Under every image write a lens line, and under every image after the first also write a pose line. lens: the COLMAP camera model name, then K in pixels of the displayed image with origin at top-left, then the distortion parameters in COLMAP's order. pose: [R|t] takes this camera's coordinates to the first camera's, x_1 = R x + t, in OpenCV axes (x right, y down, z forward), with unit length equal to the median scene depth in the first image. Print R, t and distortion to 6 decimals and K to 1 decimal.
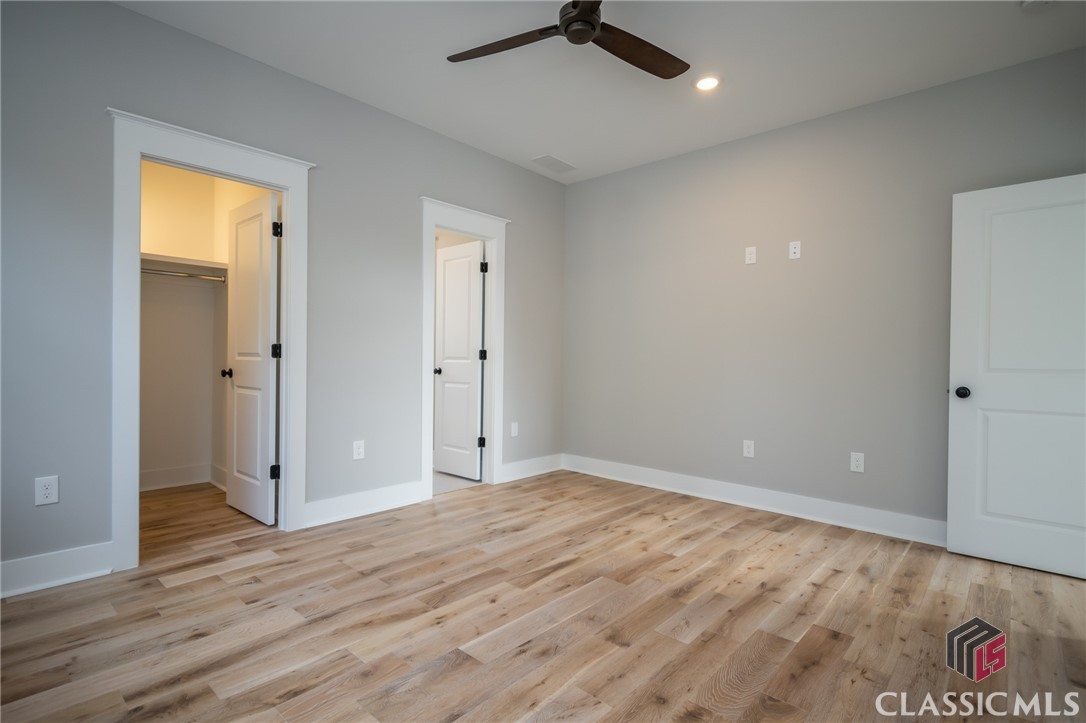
lens RADIAL K [[527.1, 0, 538.1], [0, 527.1, 364.4], [0, 0, 1]] dist [0.007919, -0.005115]
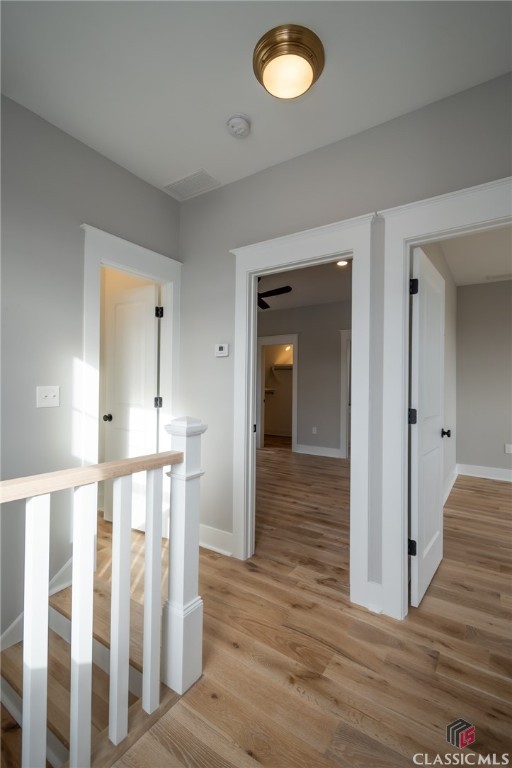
lens RADIAL K [[349.6, 0, 261.5], [0, 349.6, 380.8], [0, 0, 1]] dist [0.007670, -0.004240]
pose [[0.144242, -0.028350, -0.989136, 1.964864], [-0.024442, 0.999182, -0.032202, -0.041718], [0.989241, 0.028822, 0.143431, 0.633915]]
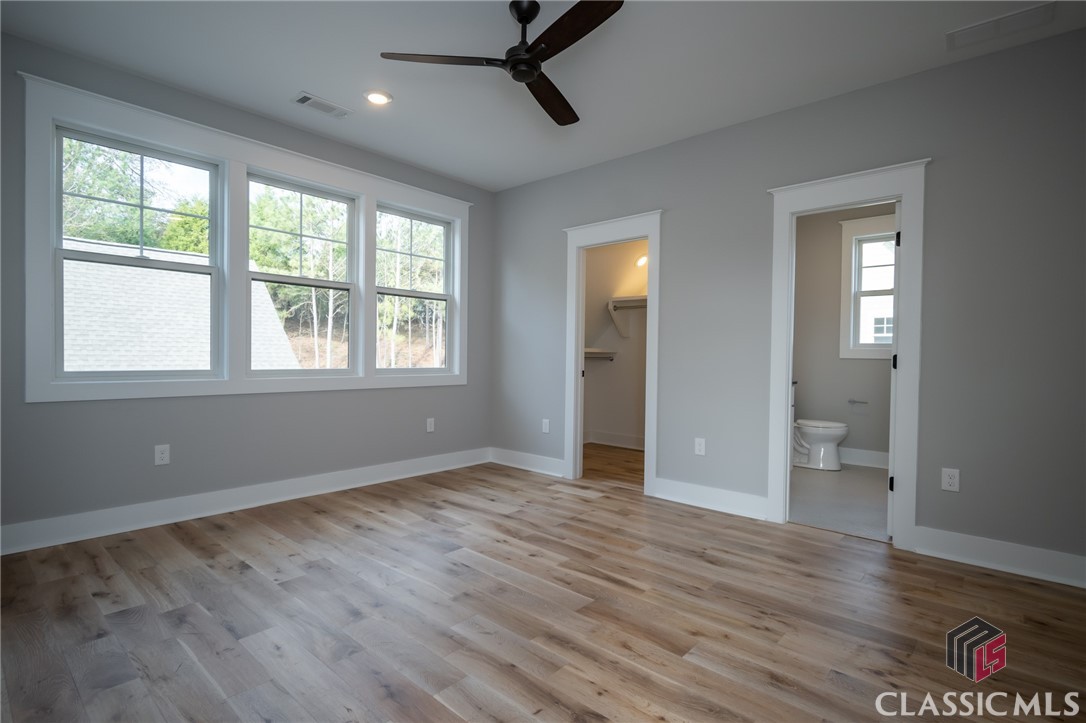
lens RADIAL K [[527.1, 0, 546.6], [0, 527.1, 361.8], [0, 0, 1]] dist [0.007919, -0.005115]
pose [[0.010954, -0.004380, -0.999930, 1.051995], [-0.026605, 0.999635, -0.004670, -0.002089], [0.999586, 0.026654, 0.010834, 0.914325]]
